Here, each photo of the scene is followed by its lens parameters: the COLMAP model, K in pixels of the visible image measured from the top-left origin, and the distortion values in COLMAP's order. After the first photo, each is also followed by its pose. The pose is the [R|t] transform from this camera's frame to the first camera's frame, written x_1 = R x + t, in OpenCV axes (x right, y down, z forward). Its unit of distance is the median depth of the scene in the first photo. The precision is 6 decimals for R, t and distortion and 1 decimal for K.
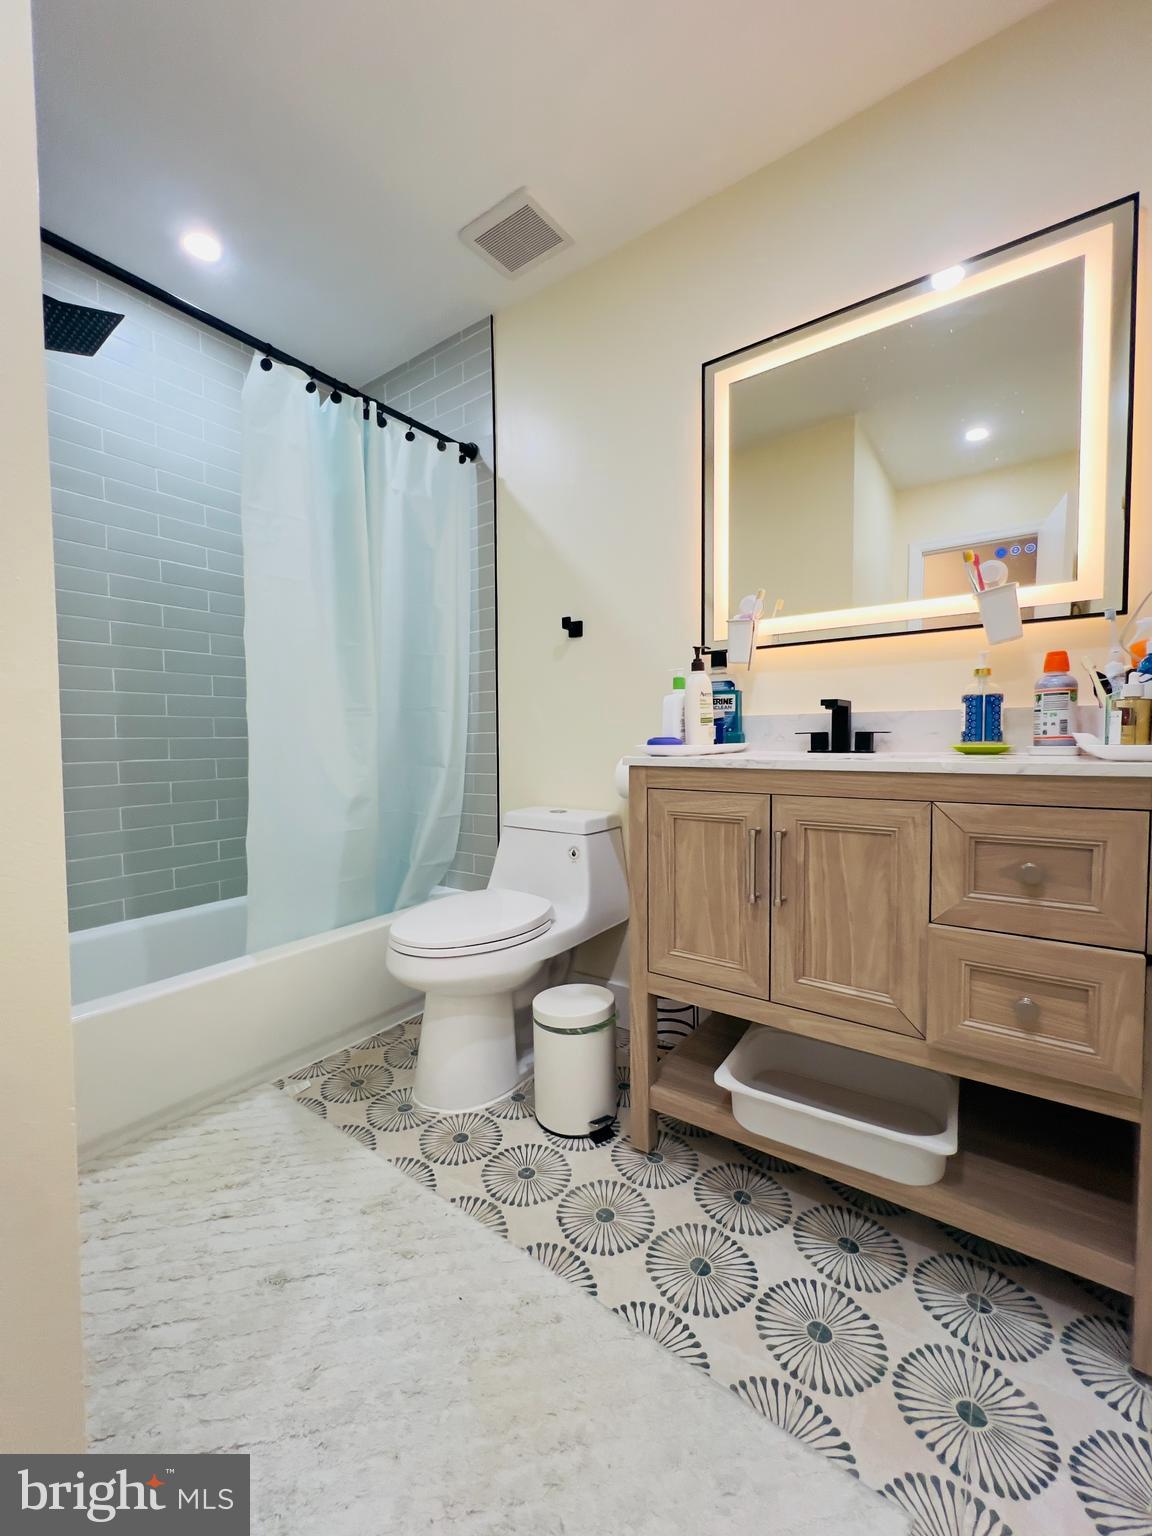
lens RADIAL K [[615.0, 0, 576.4], [0, 615.0, 764.8], [0, 0, 1]] dist [-0.002252, 0.000679]
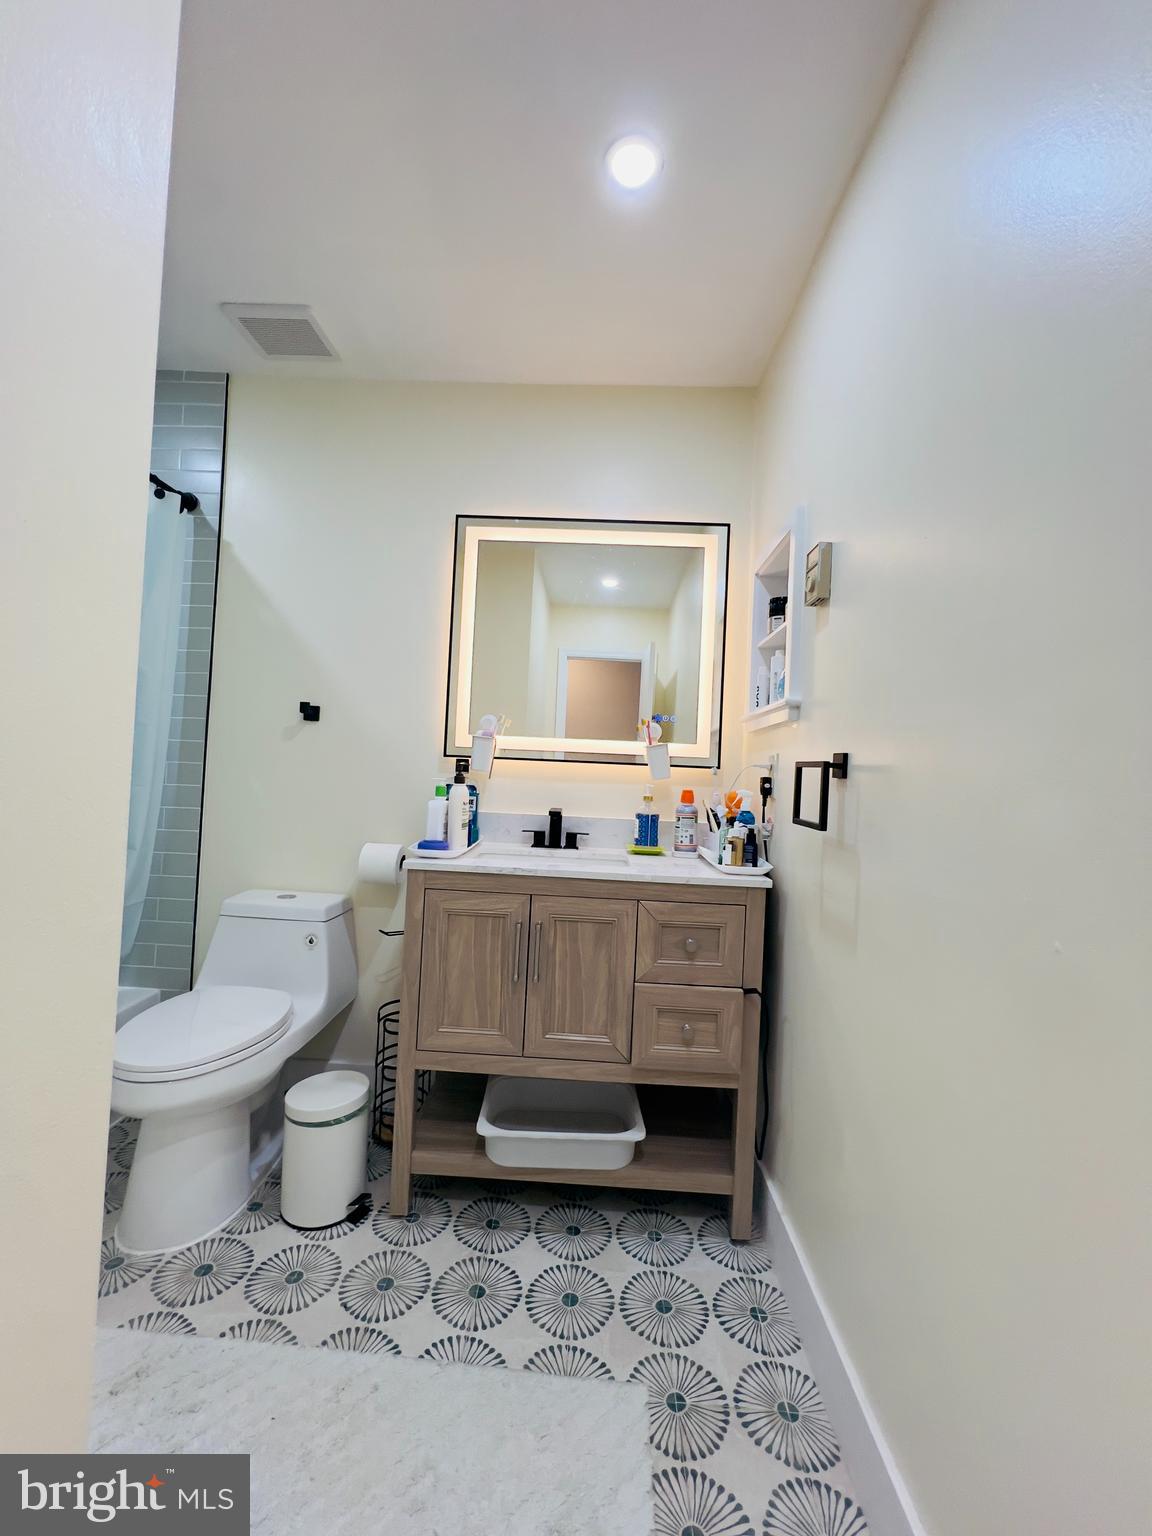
lens RADIAL K [[615.0, 0, 576.4], [0, 615.0, 764.8], [0, 0, 1]] dist [-0.002252, 0.000679]
pose [[0.825963, 0.059153, 0.560613, -0.337703], [-0.031123, 0.997748, -0.059422, -0.146105], [-0.562865, 0.031632, 0.825943, -0.139724]]
